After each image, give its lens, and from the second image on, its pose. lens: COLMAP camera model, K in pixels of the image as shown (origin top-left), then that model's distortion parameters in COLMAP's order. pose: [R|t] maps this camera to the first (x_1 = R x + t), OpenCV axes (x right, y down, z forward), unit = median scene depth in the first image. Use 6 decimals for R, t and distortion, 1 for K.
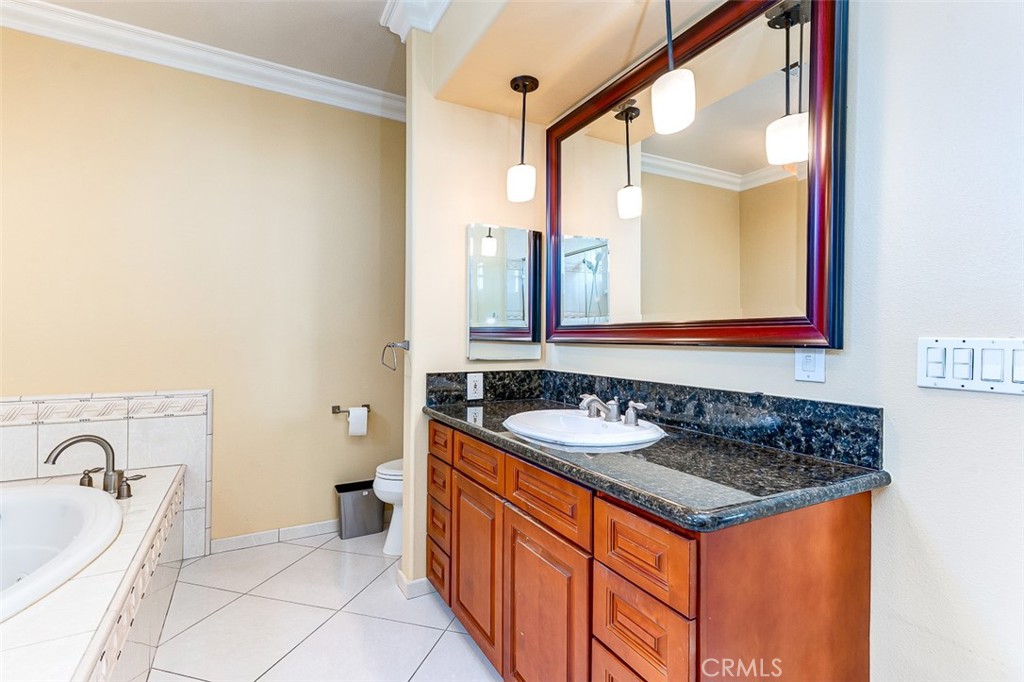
lens RADIAL K [[475.3, 0, 513.3], [0, 475.3, 344.5], [0, 0, 1]] dist [-0.000019, -0.000245]
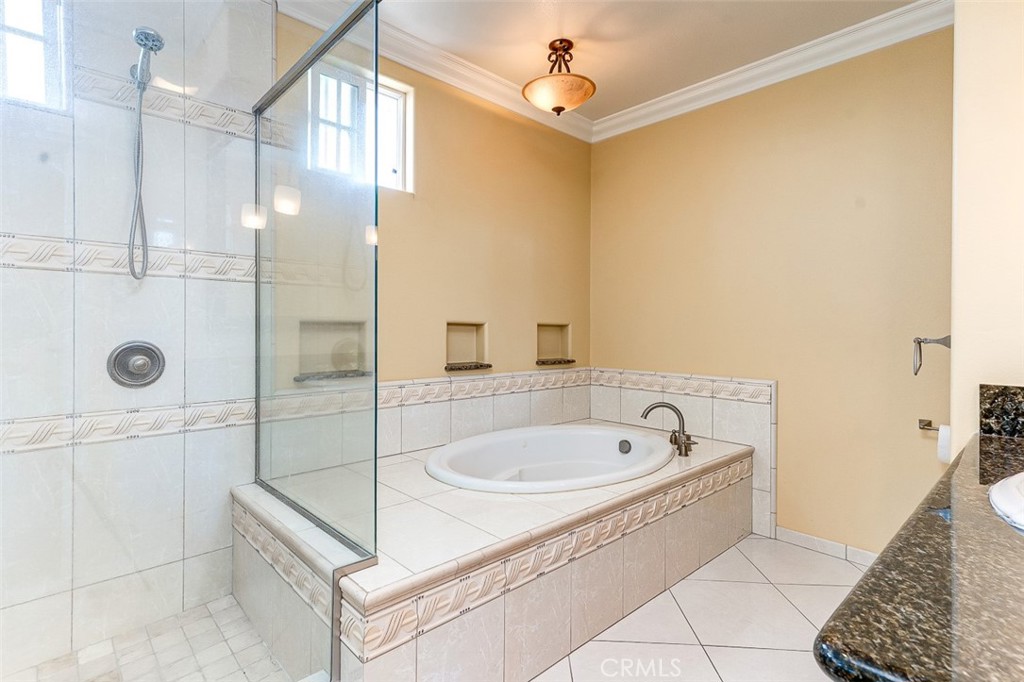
lens RADIAL K [[503.3, 0, 515.7], [0, 503.3, 333.9], [0, 0, 1]] dist [0.025542, 0.000166]
pose [[0.245244, 0.002674, -0.969458, 0.333098], [-0.013917, 0.999903, -0.000763, -0.000573], [0.969362, 0.013679, 0.245257, 0.181749]]
